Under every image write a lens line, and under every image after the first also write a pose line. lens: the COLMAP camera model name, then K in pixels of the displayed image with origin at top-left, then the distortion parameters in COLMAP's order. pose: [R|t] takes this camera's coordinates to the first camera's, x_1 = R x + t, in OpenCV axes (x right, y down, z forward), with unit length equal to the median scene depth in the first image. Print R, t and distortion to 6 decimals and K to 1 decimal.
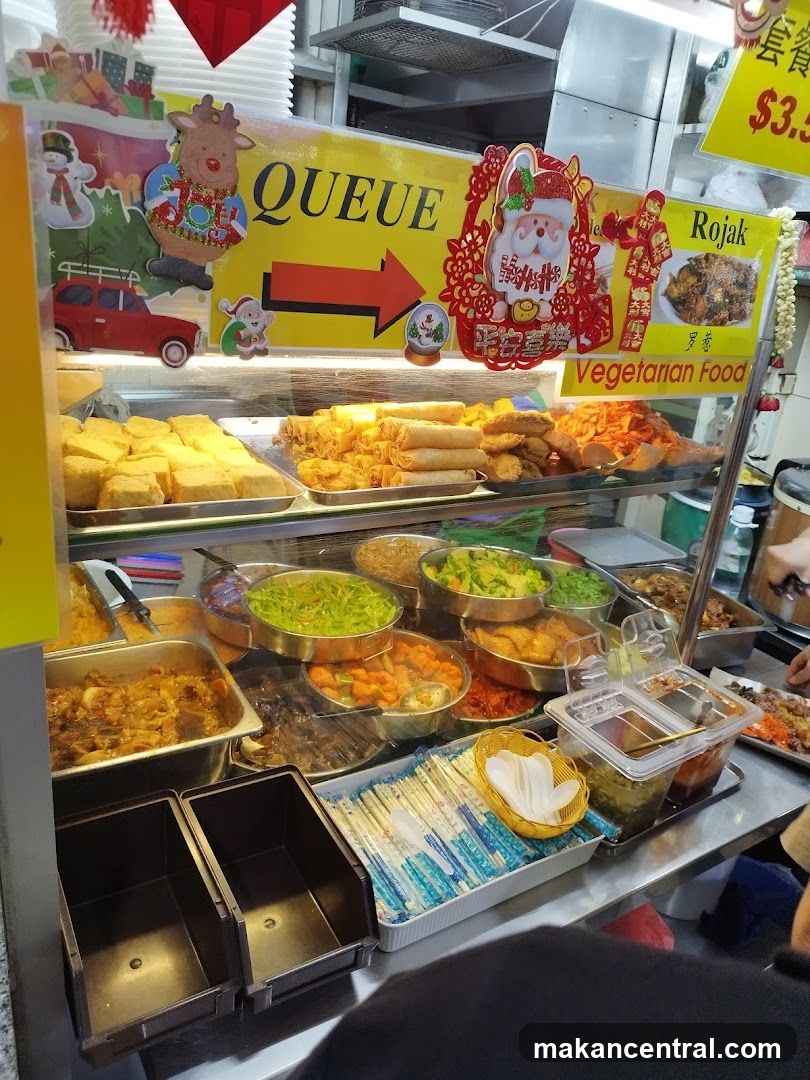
lens RADIAL K [[780.5, 0, 401.9], [0, 780.5, 535.7], [0, 0, 1]] dist [0.019301, -0.025084]
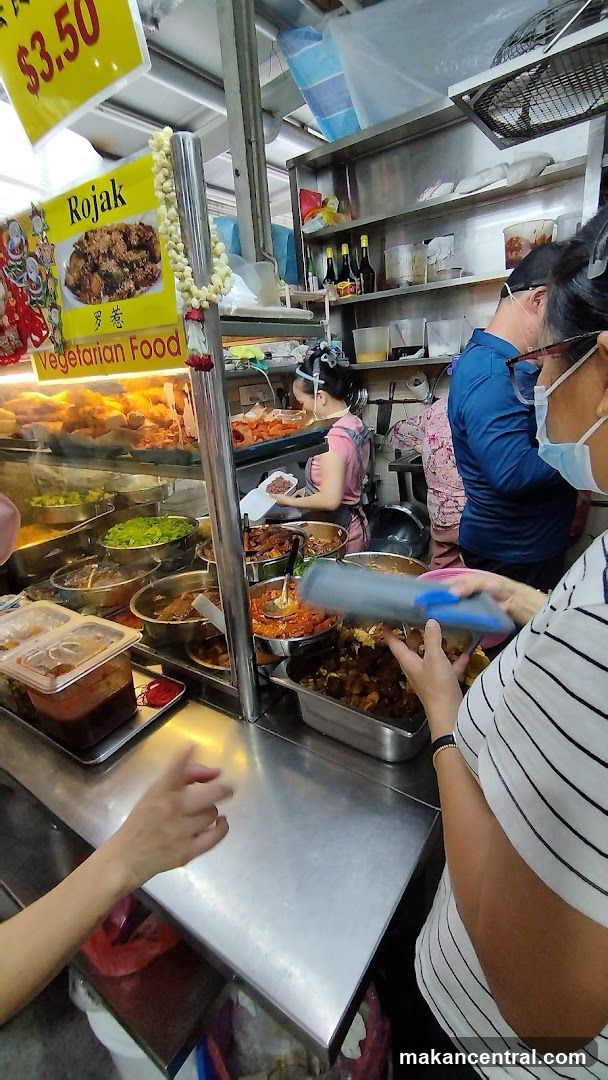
lens RADIAL K [[479.8, 0, 299.8], [0, 479.8, 535.3], [0, 0, 1]] dist [-0.000076, 0.000689]
pose [[0.369581, 0.177333, -0.912120, 1.342440], [-0.227360, 0.969040, 0.096275, -0.109608], [0.900953, 0.171798, 0.398458, 1.246210]]
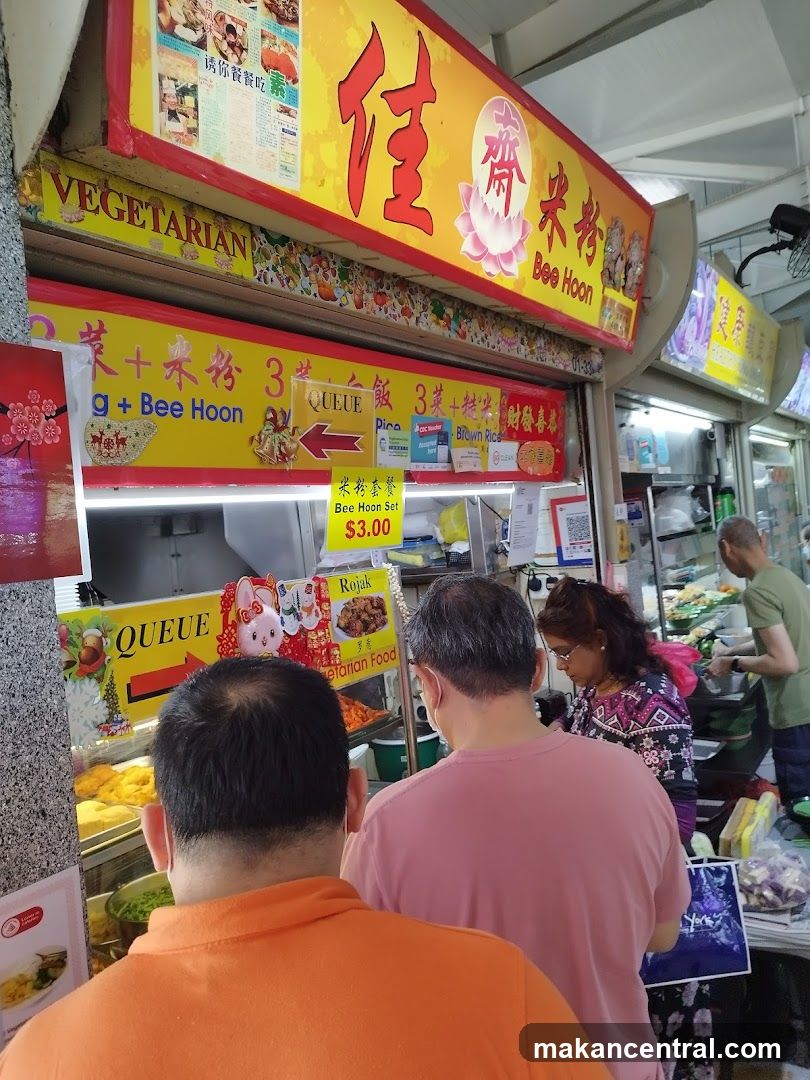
lens RADIAL K [[774.1, 0, 391.9], [0, 774.1, 540.7], [0, 0, 1]] dist [0.006690, -0.008833]
pose [[0.901087, -0.196073, 0.386779, -0.207723], [0.320720, 0.901653, -0.290105, 0.064491], [-0.291859, 0.385457, 0.875352, -0.696778]]
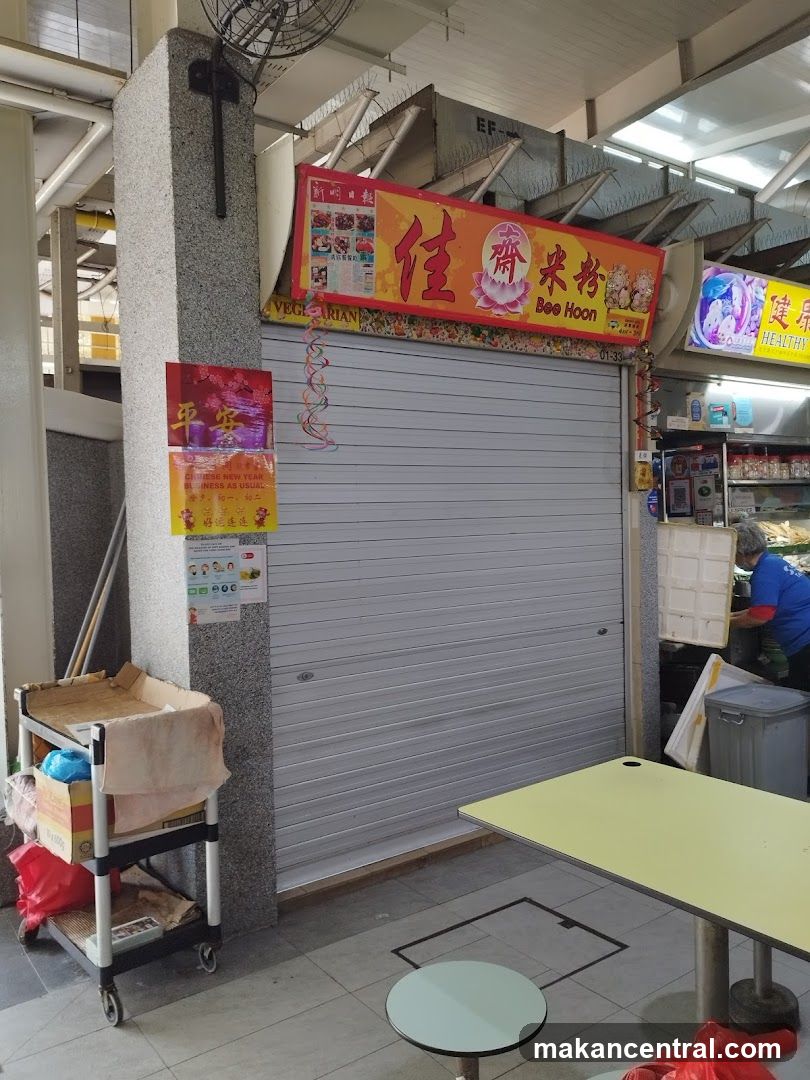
lens RADIAL K [[844.9, 0, 402.1], [0, 844.9, 540.9], [0, 0, 1]] dist [0.036206, -0.062873]
pose [[0.987847, -0.133348, 0.079851, -0.003299], [0.152055, 0.935572, -0.318724, 1.138244], [-0.032206, 0.326992, 0.944478, -2.673332]]
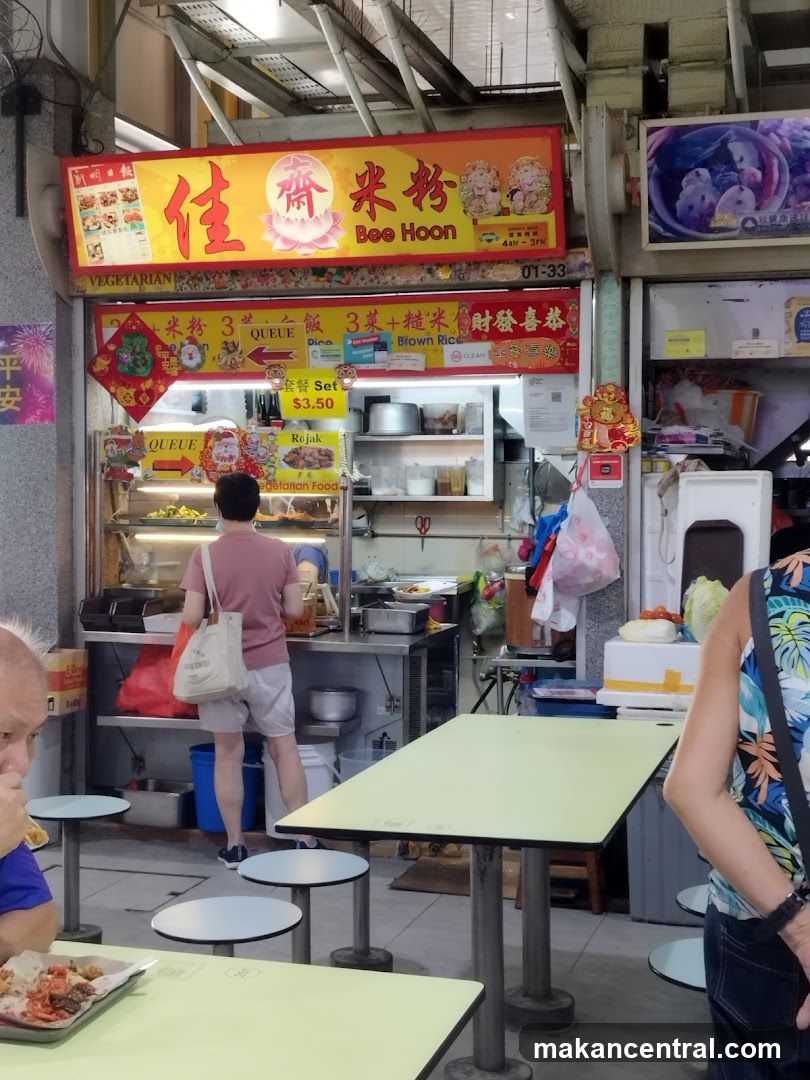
lens RADIAL K [[1524.8, 0, 437.2], [0, 1524.8, 538.5], [0, 0, 1]] dist [0.129156, -0.519464]
pose [[0.683825, -0.079328, -0.725321, 5.748747], [-0.198877, 0.936169, -0.289888, 1.805038], [0.702019, 0.342483, 0.624399, -2.499275]]
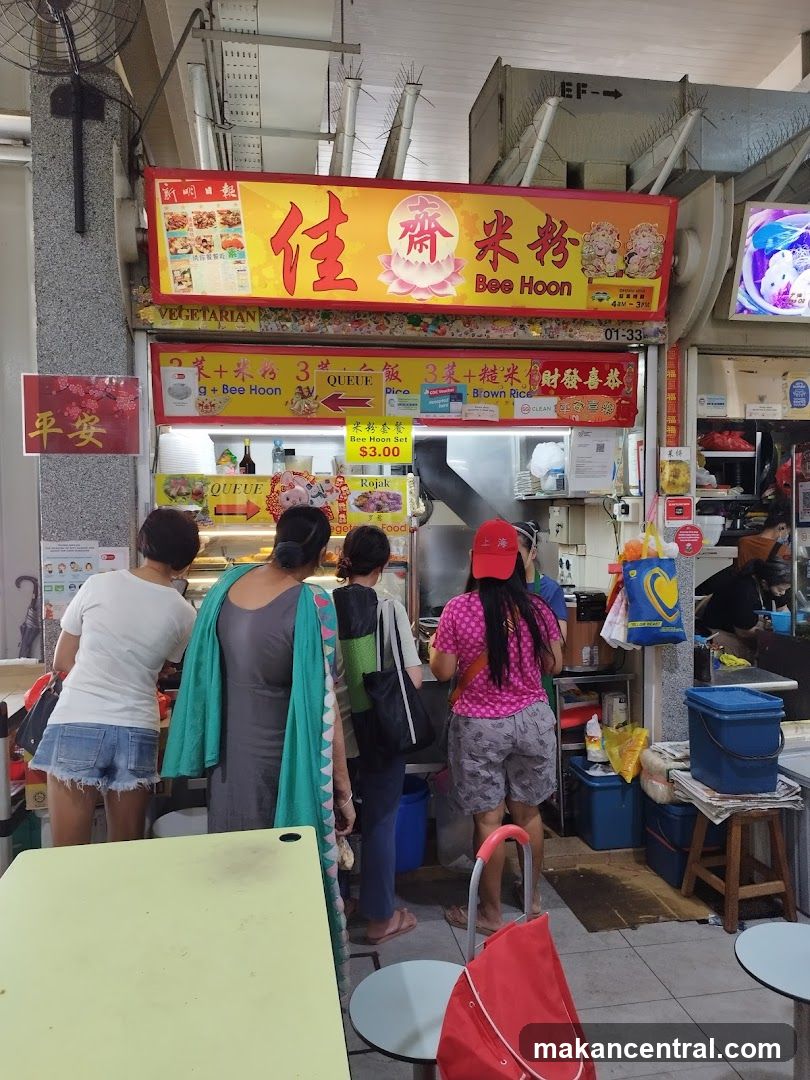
lens RADIAL K [[771.1, 0, 406.3], [0, 771.1, 546.2], [0, 0, 1]] dist [0.011025, -0.006462]
pose [[0.925391, -0.095391, -0.366812, 1.905404], [-0.032925, 0.943918, -0.328534, 1.001558], [0.377580, 0.316100, 0.870353, -1.819742]]
